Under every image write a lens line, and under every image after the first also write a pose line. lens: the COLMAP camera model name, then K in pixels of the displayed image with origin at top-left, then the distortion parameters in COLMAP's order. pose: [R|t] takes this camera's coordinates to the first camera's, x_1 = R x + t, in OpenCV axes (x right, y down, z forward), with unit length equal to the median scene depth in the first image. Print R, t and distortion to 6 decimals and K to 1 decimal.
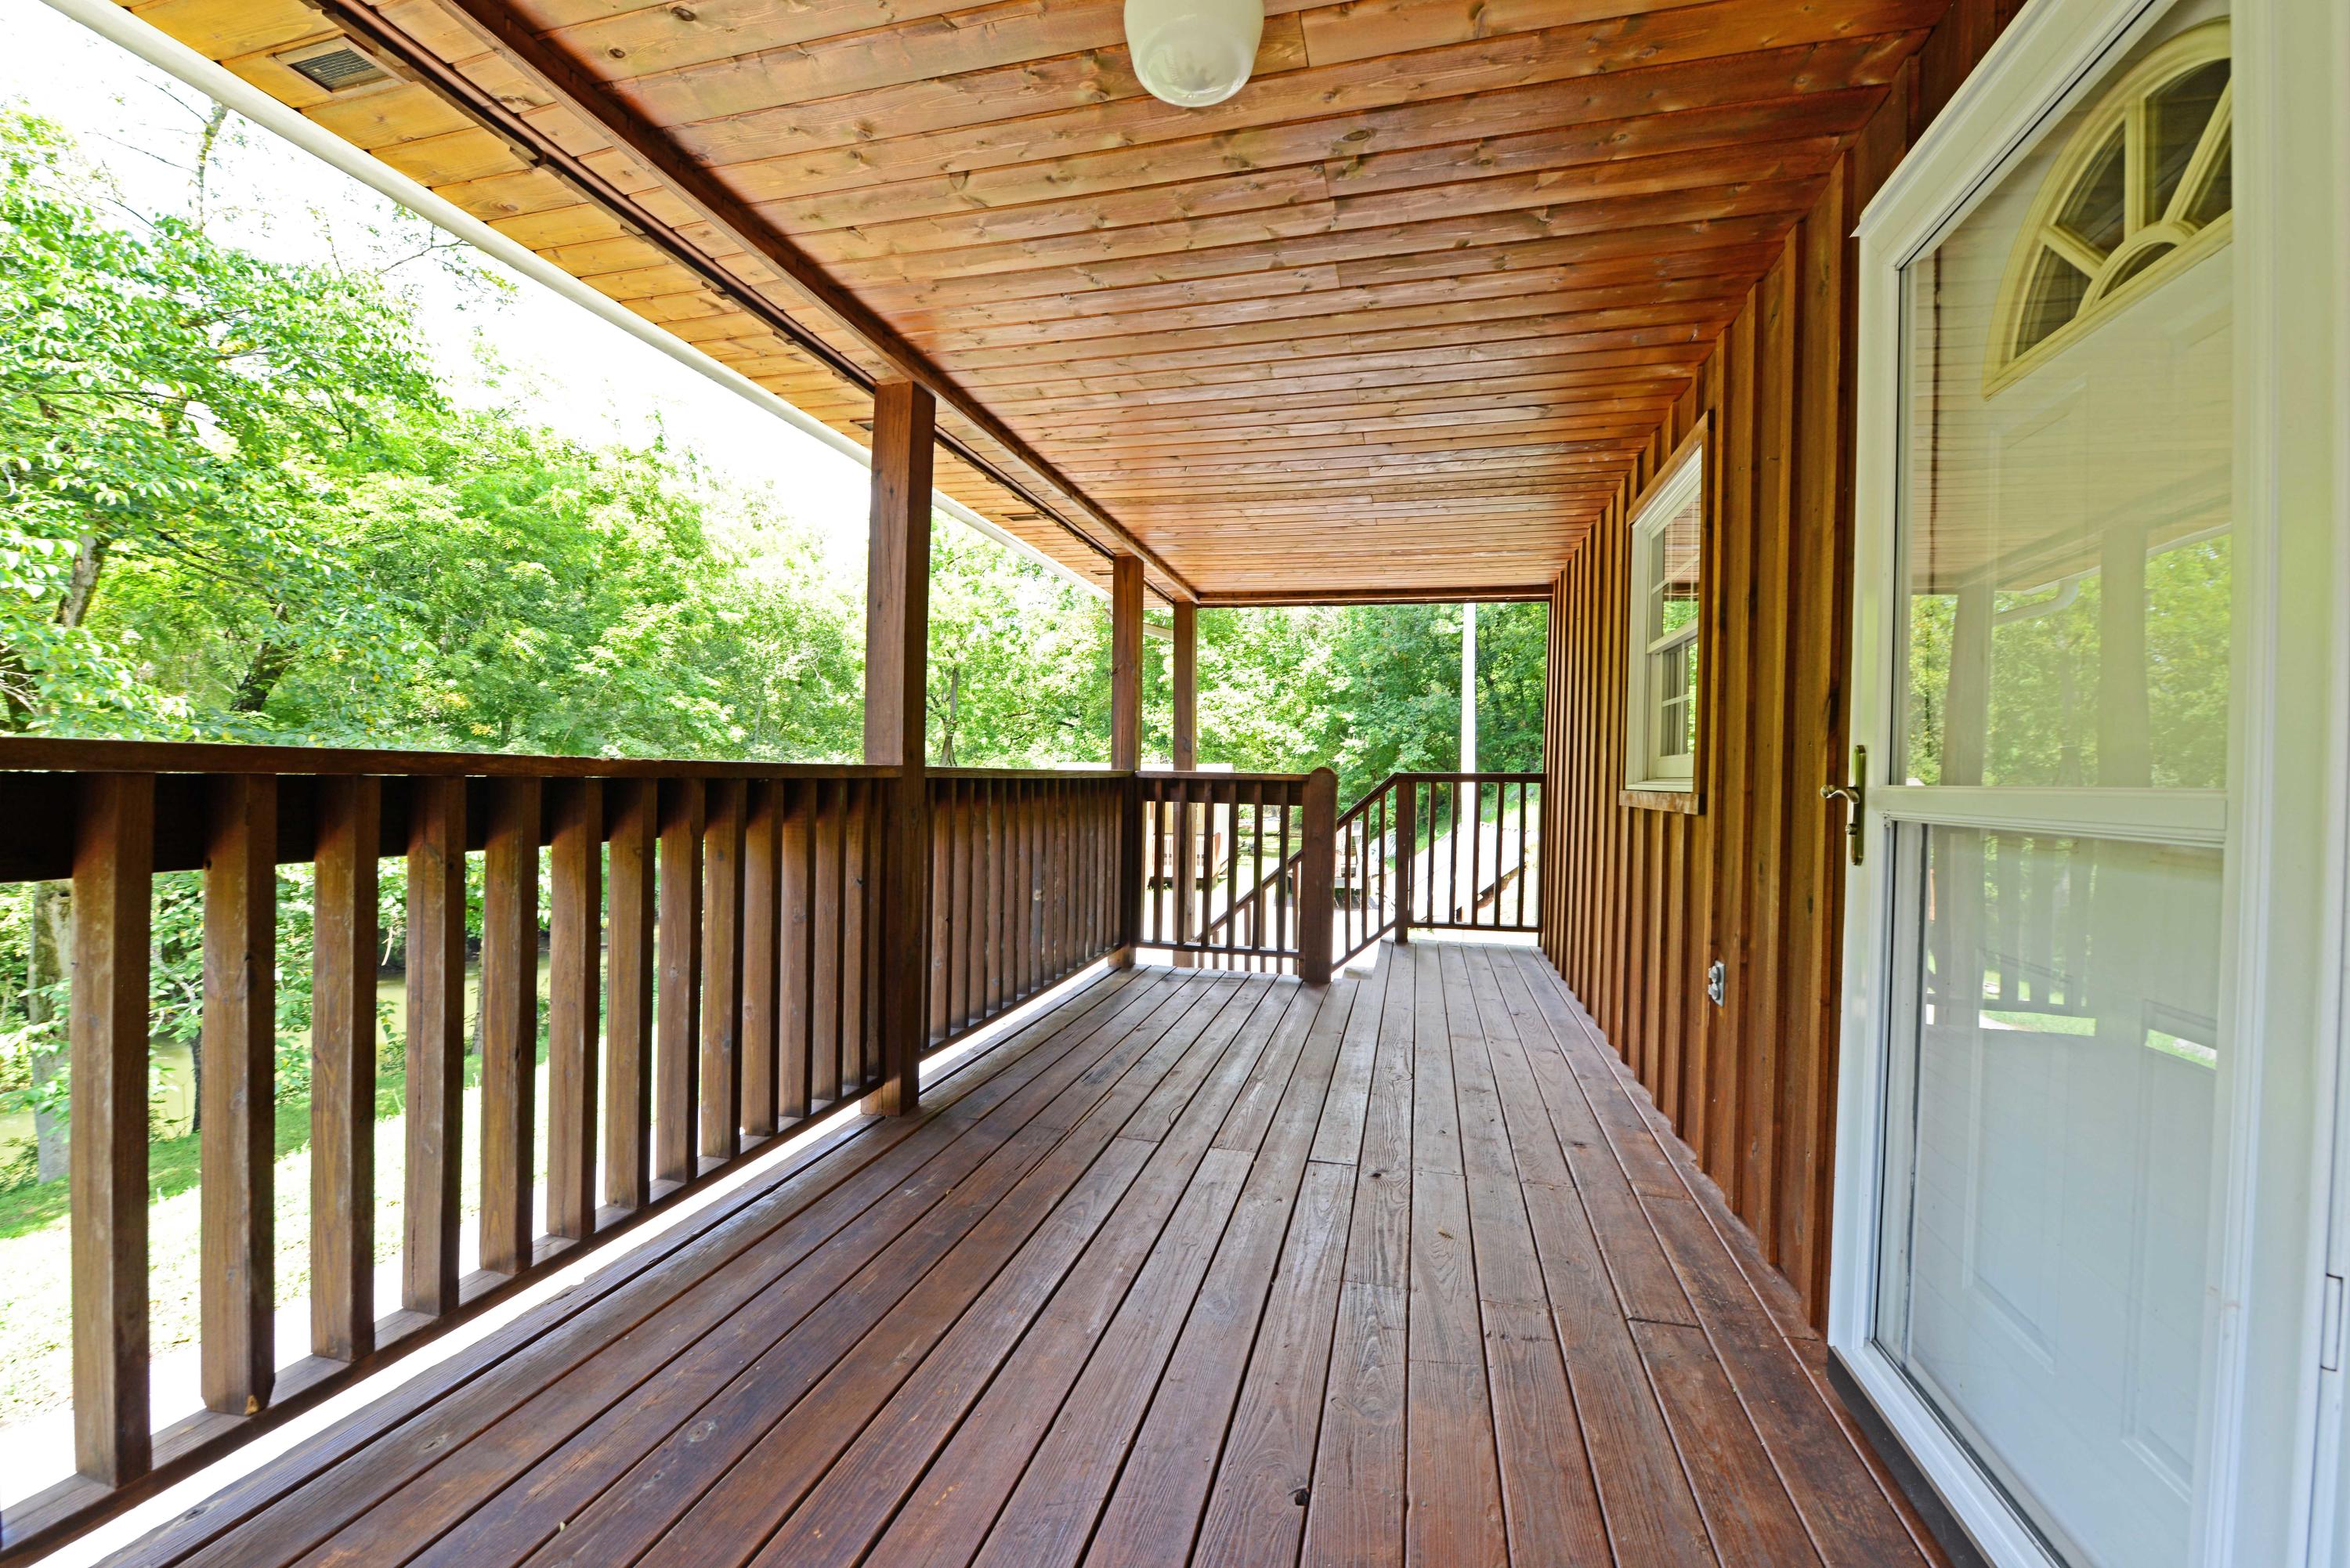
lens RADIAL K [[939.8, 0, 1178.0], [0, 939.8, 779.0], [0, 0, 1]] dist [-0.015333, -0.000284]
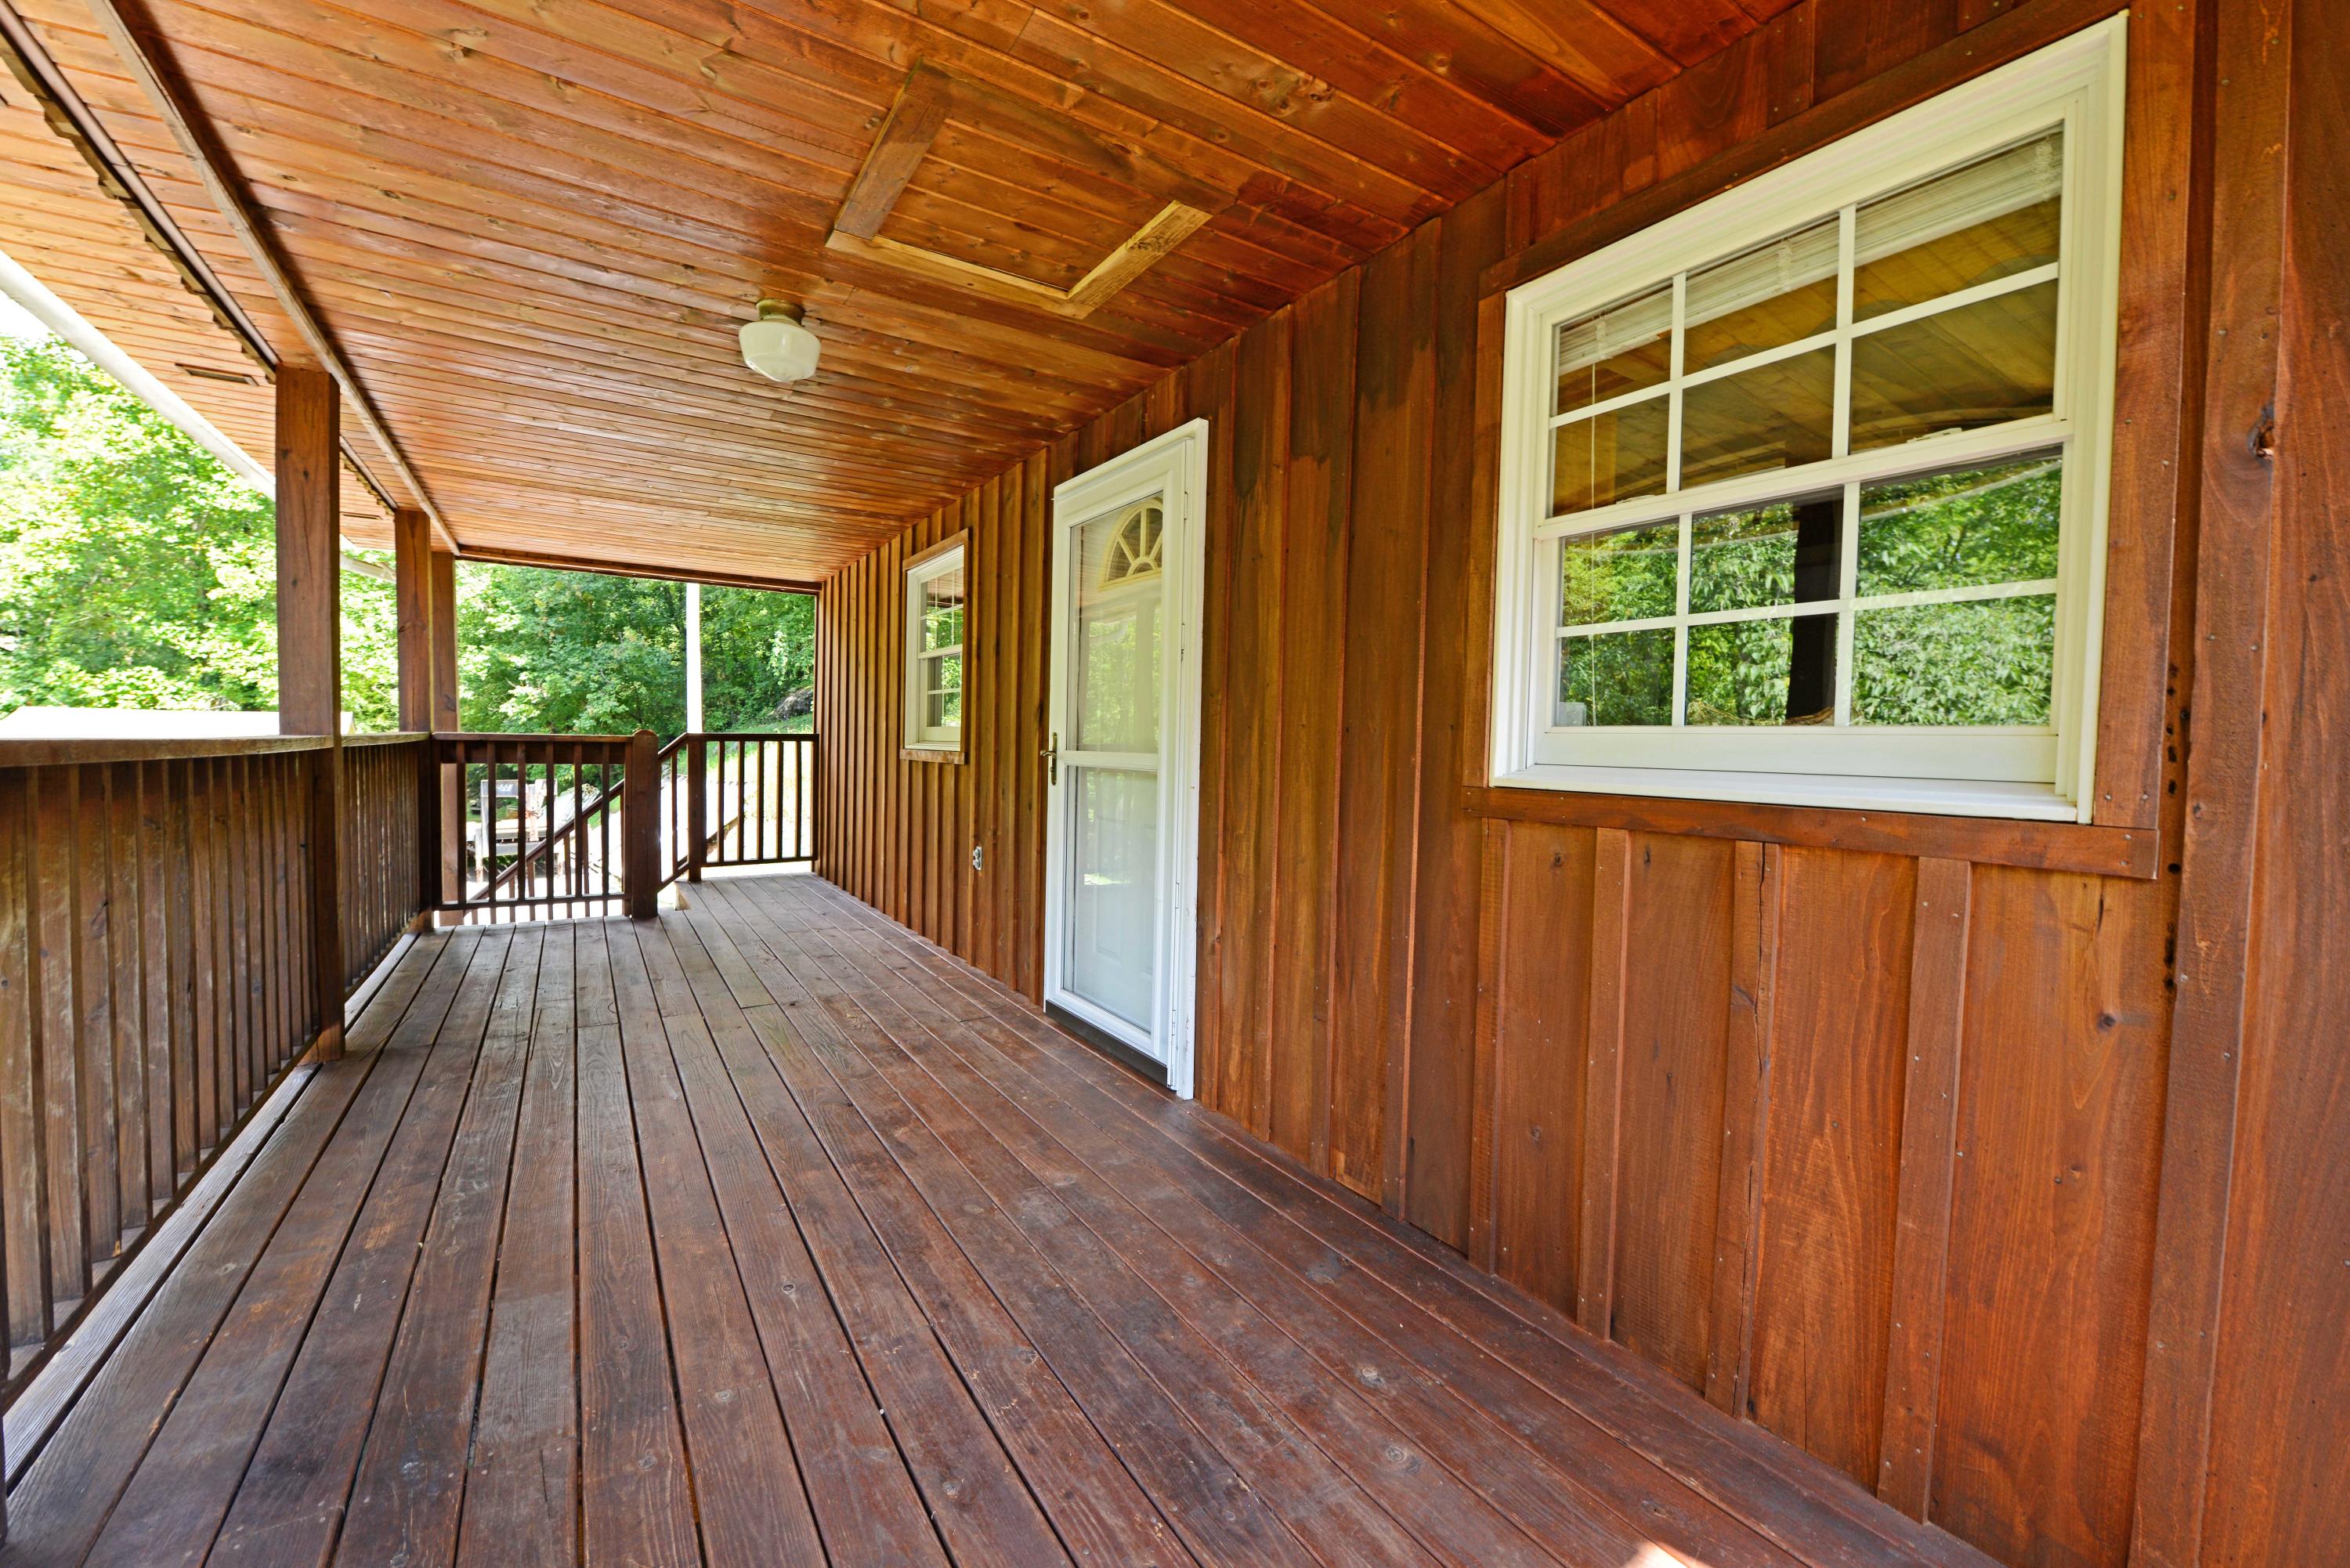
lens RADIAL K [[939.8, 0, 1171.8], [0, 939.8, 779.8], [0, 0, 1]] dist [-0.015333, -0.000284]
pose [[0.682417, -0.034893, 0.730130, -0.347899], [-0.003868, 0.998674, 0.051343, -0.019185], [-0.730953, -0.037862, 0.681377, -0.358597]]
